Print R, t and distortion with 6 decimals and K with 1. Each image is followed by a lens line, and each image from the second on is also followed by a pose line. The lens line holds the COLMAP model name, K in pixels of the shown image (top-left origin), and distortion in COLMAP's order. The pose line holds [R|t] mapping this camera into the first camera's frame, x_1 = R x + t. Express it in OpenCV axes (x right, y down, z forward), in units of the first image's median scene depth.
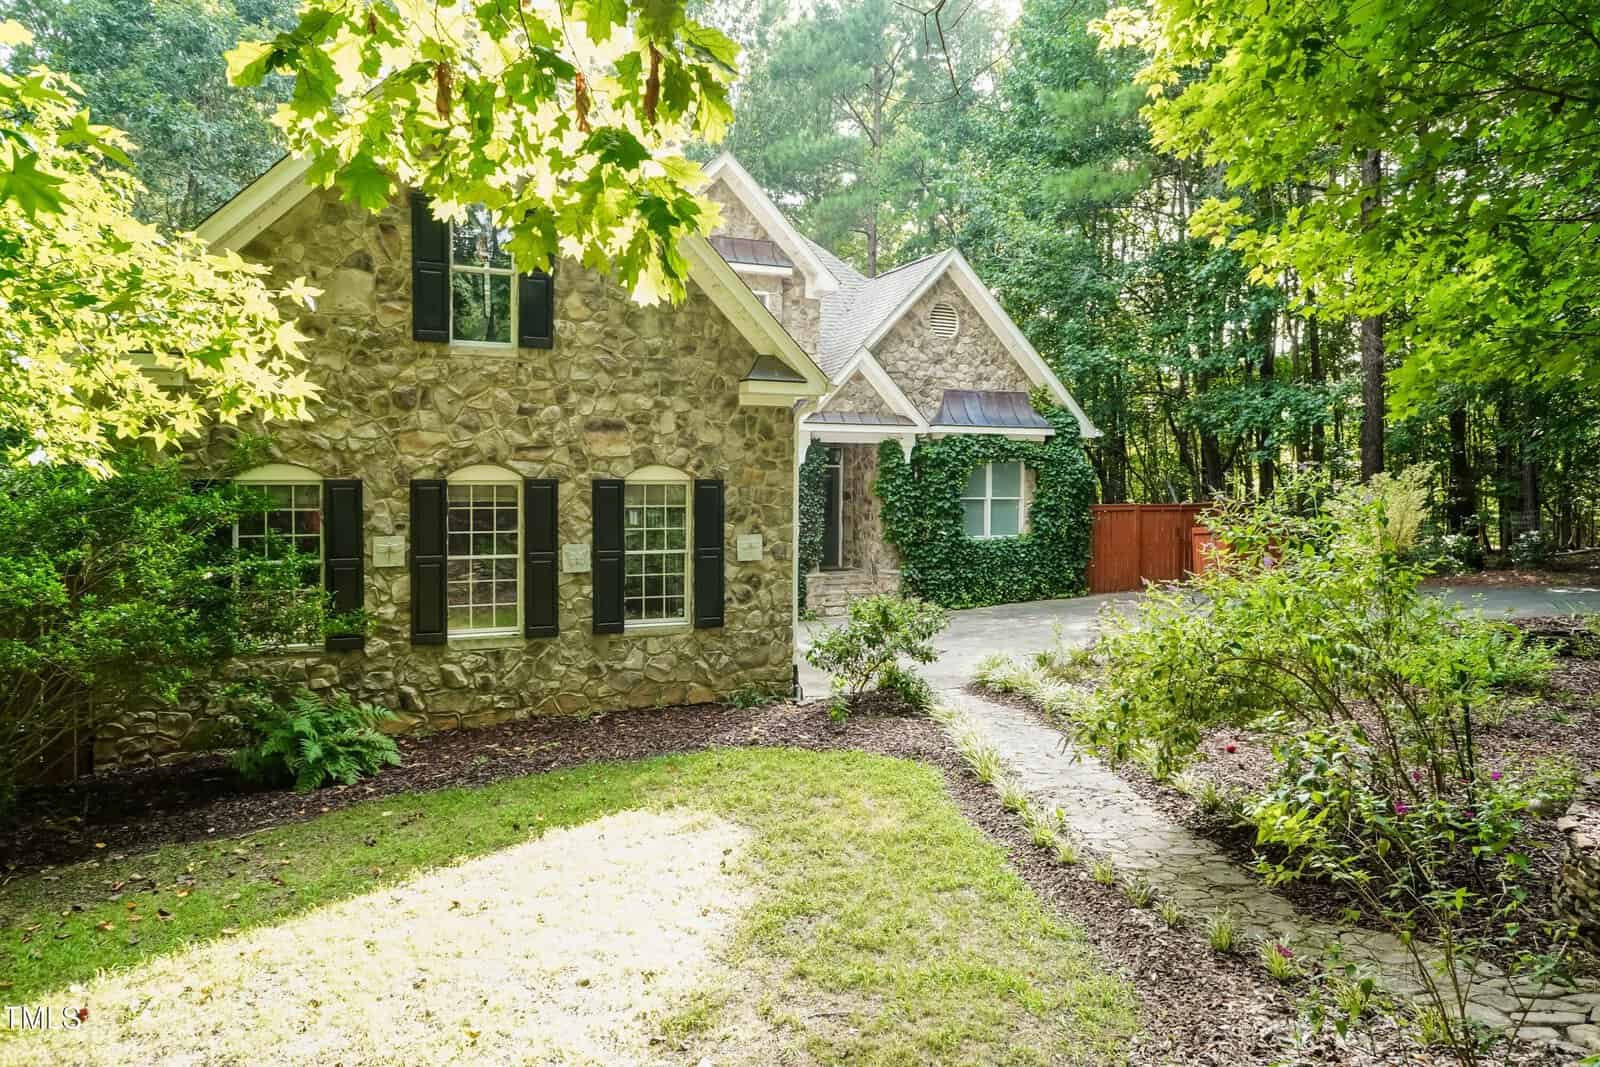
lens RADIAL K [[1088.4, 0, 798.5], [0, 1088.4, 508.1], [0, 0, 1]] dist [0.007027, 0.006498]
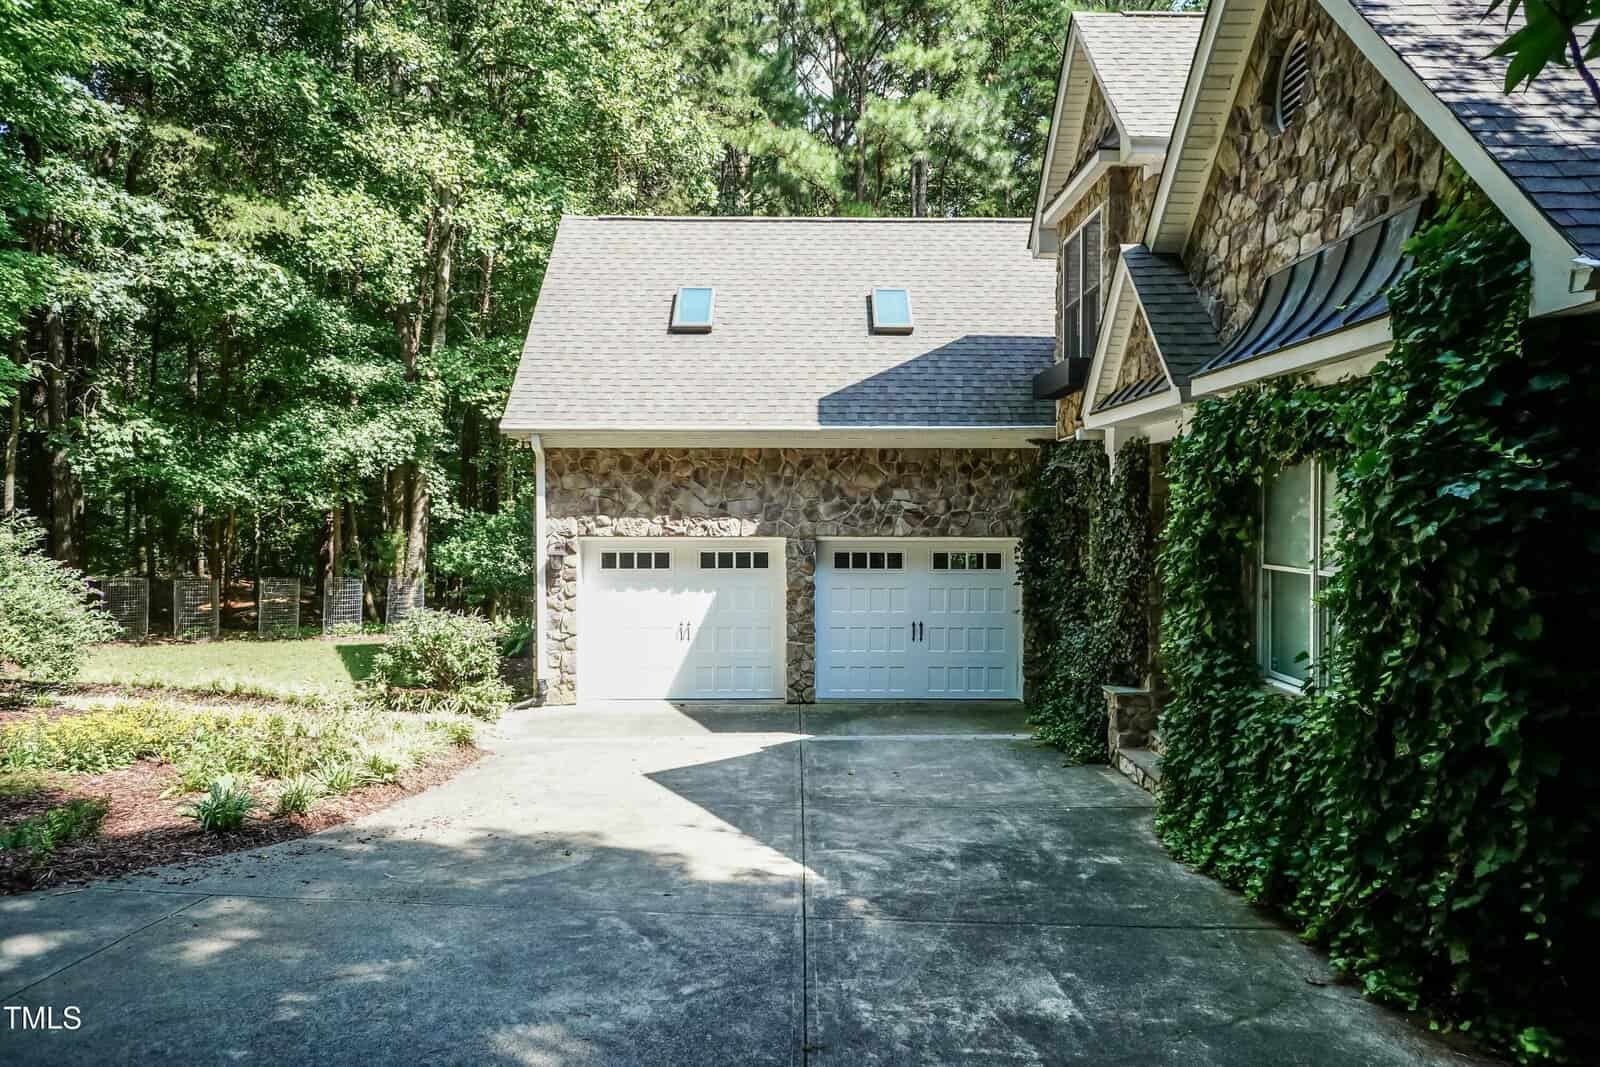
lens RADIAL K [[1081.6, 0, 800.0], [0, 1081.6, 533.5], [0, 0, 1]] dist [0.005202, 0.054486]
pose [[-0.410333, 0.015270, -0.911808, 0.959303], [-0.028954, 0.999138, 0.029762, -0.047158], [0.911476, 0.038613, -0.409537, 1.790477]]
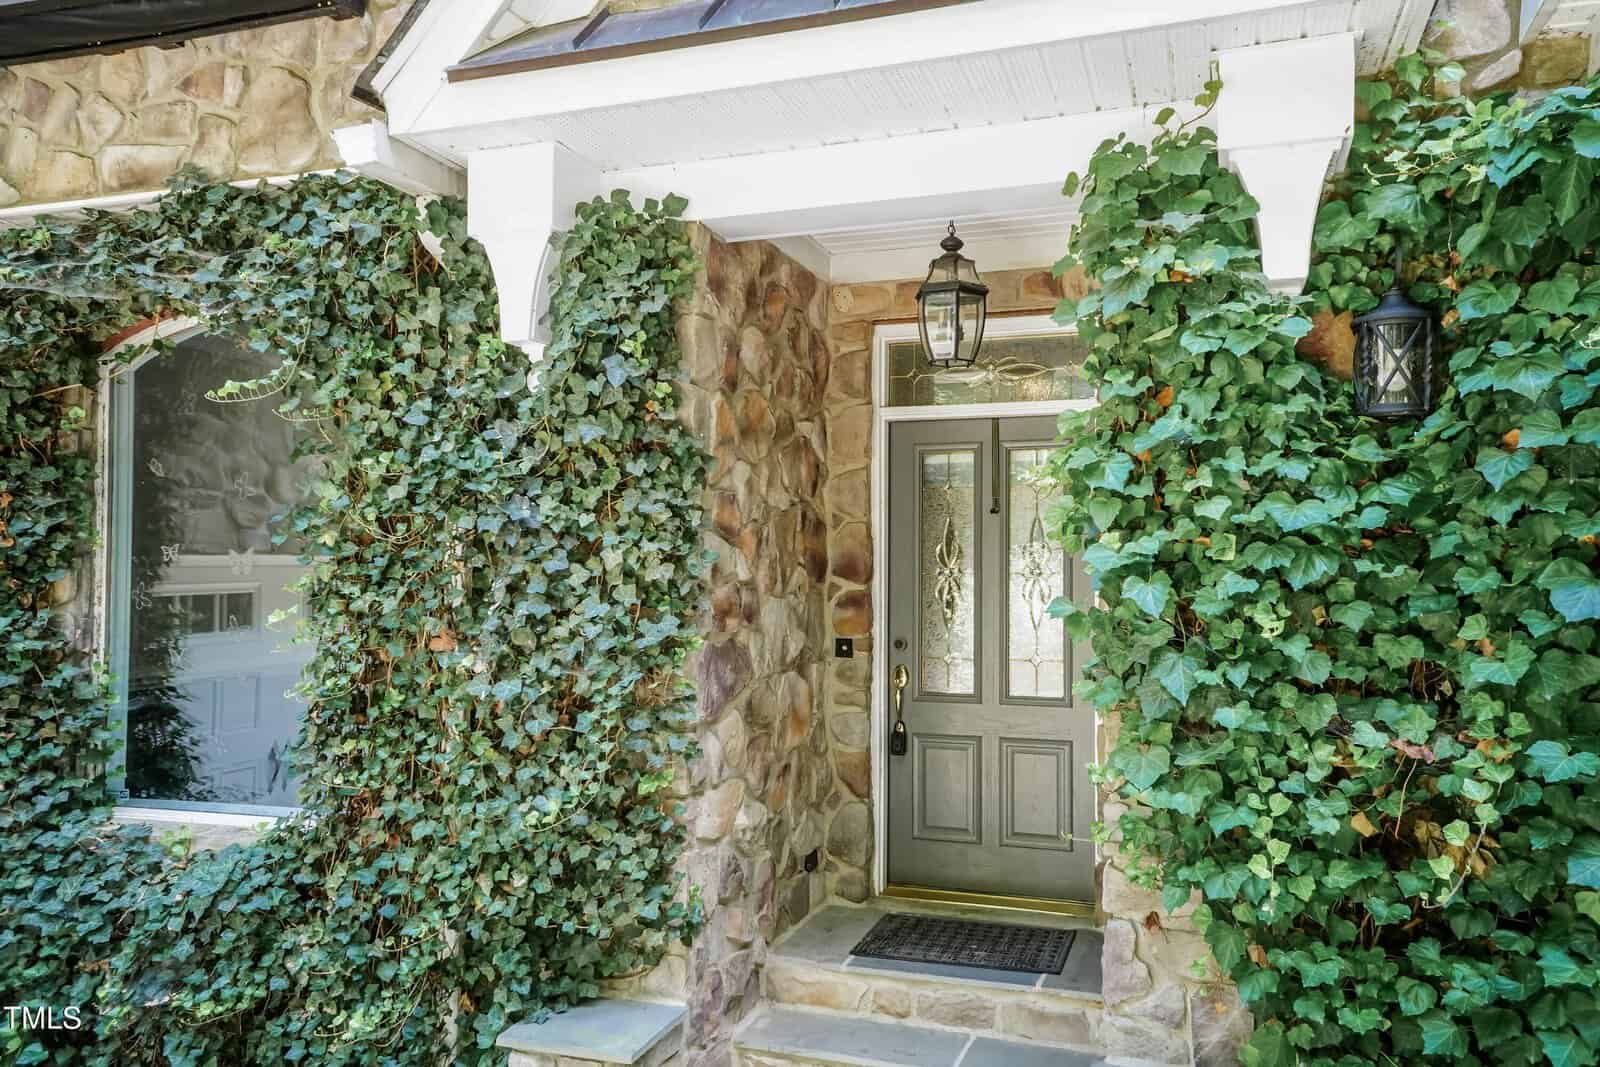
lens RADIAL K [[1128.1, 0, 861.6], [0, 1128.1, 534.9], [0, 0, 1]] dist [0.002456, 0.042761]
pose [[0.740292, -0.023737, -0.671867, 0.263350], [-0.016218, 0.998455, -0.053146, -0.005265], [0.672090, 0.050240, 0.738763, 1.504077]]
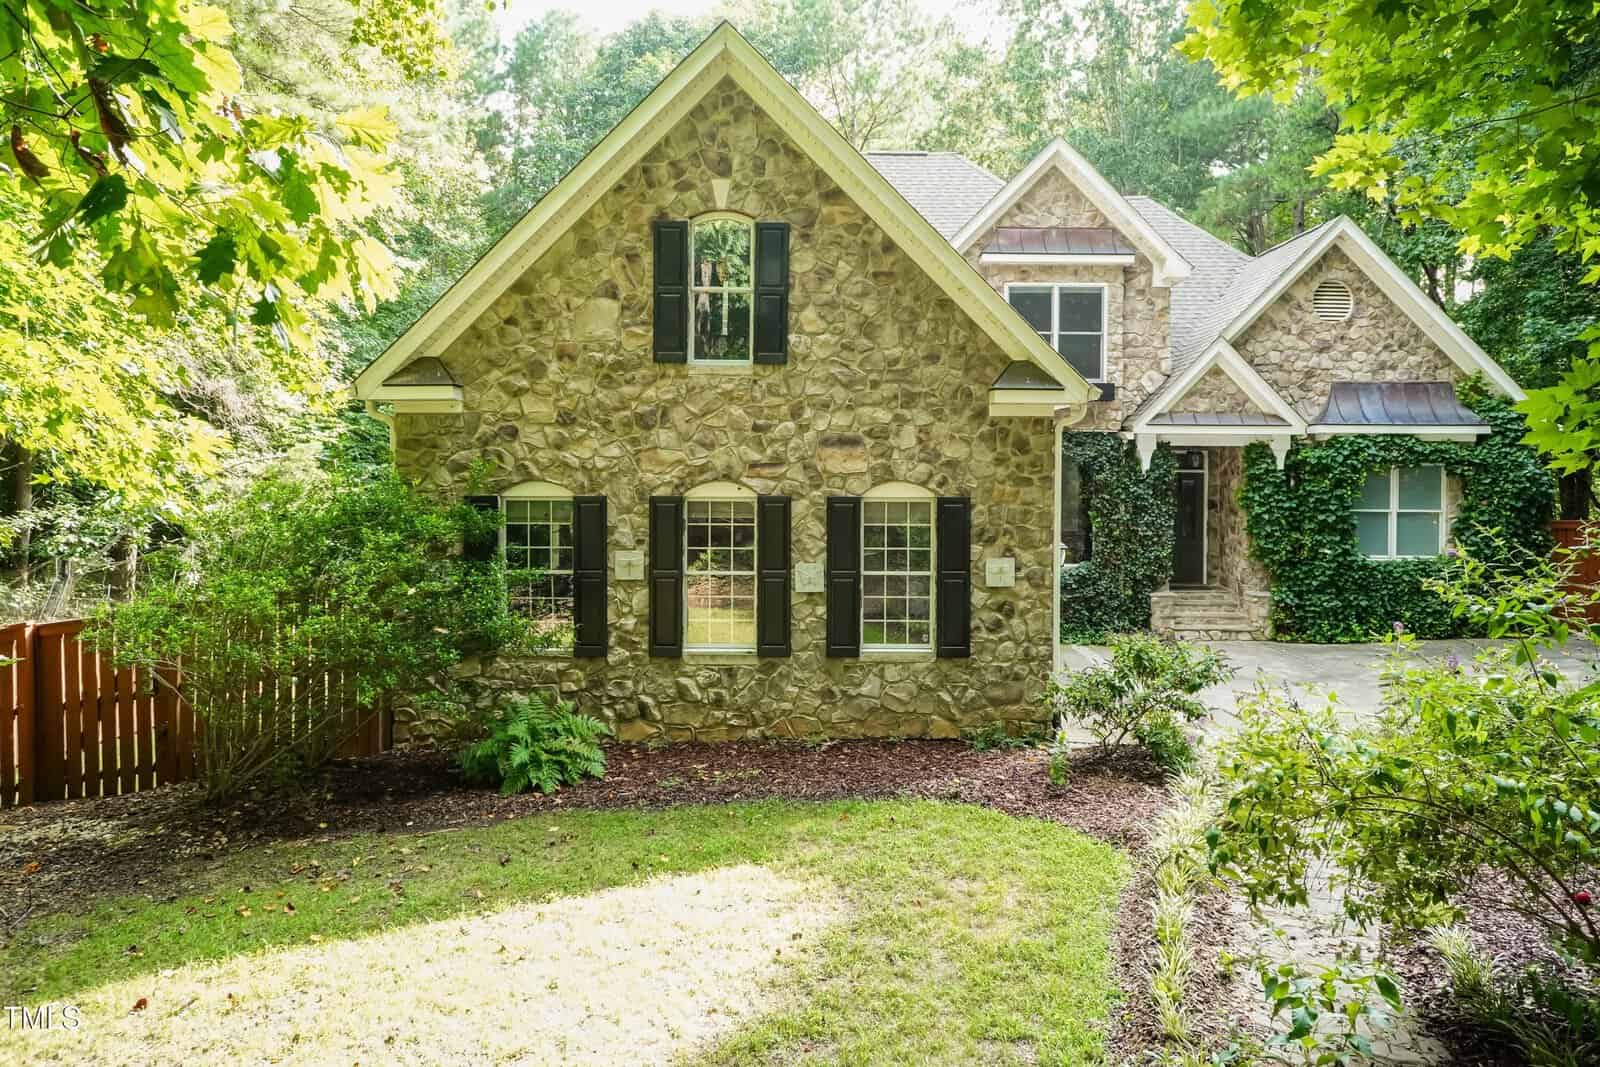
lens RADIAL K [[1082.5, 0, 807.2], [0, 1082.5, 470.2], [0, 0, 1]] dist [-0.001015, 0.035367]
pose [[0.913991, 0.004069, -0.405713, 0.183191], [-0.014052, 0.999667, -0.021629, -0.028477], [0.405490, 0.025470, 0.913745, 0.110298]]
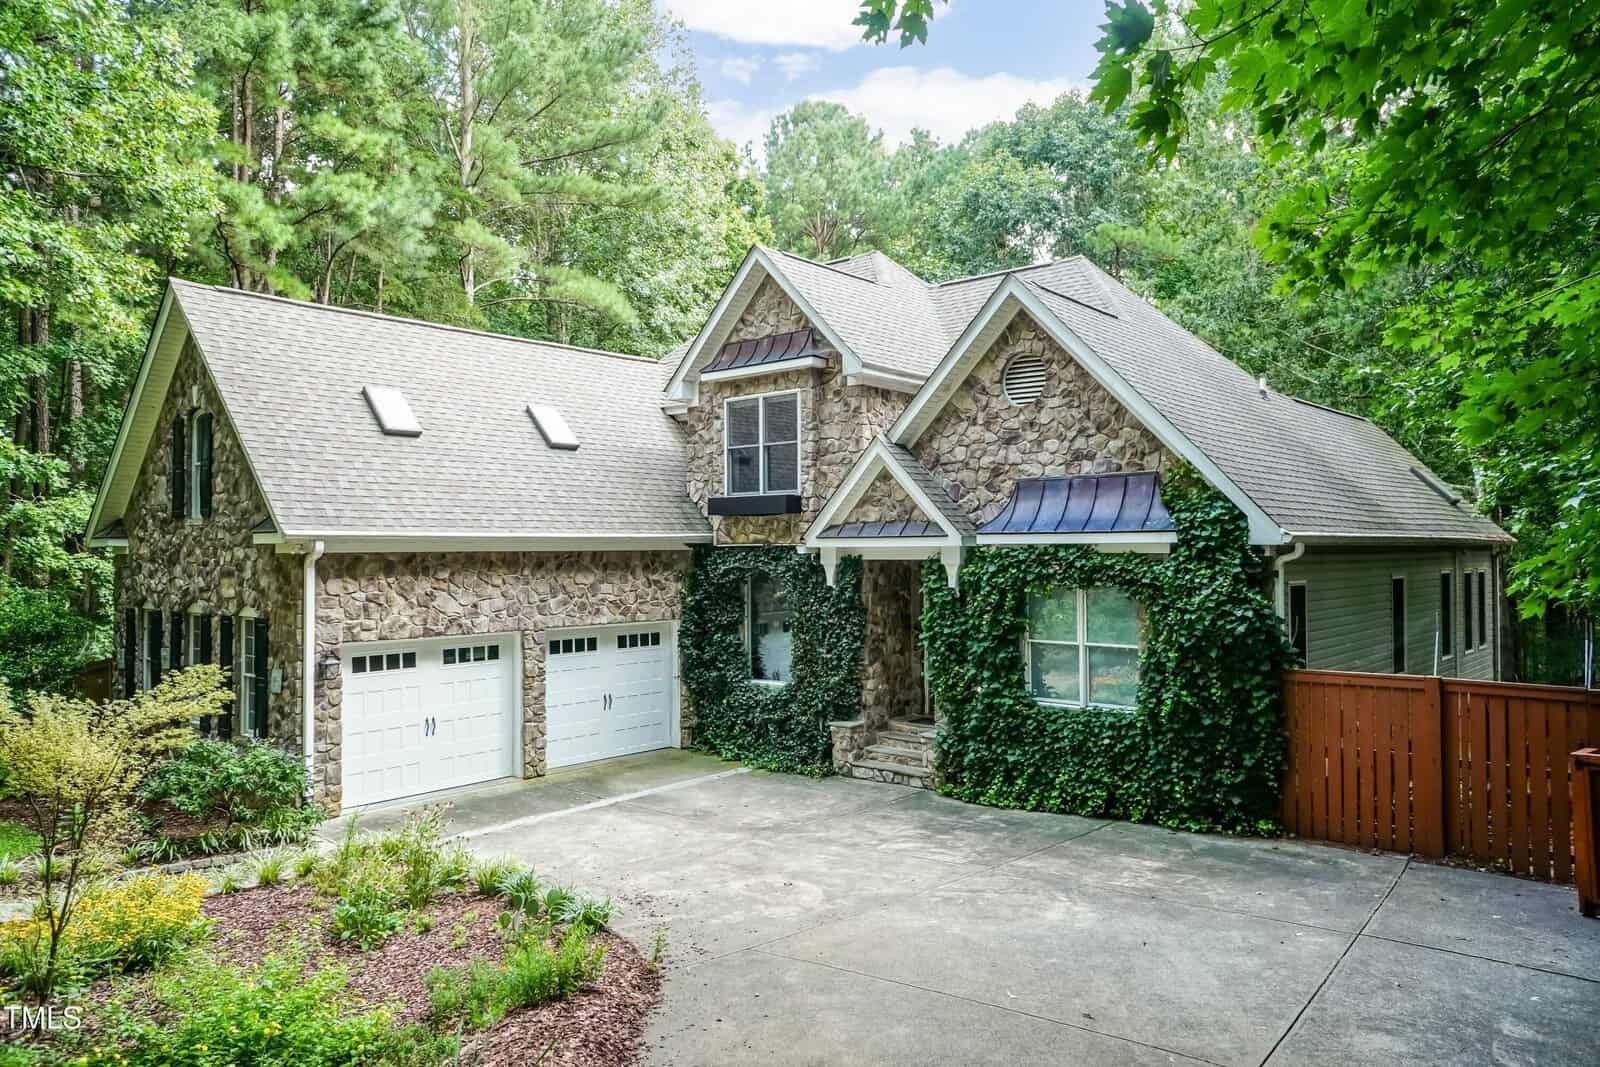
lens RADIAL K [[1095.6, 0, 800.0], [0, 1095.6, 533.5], [0, 0, 1]] dist [0.007258, 0.002020]
pose [[0.406103, -0.018553, -0.913639, 1.253481], [-0.019501, 0.999390, -0.028962, -0.093496], [0.913619, 0.029578, 0.405494, 1.058758]]
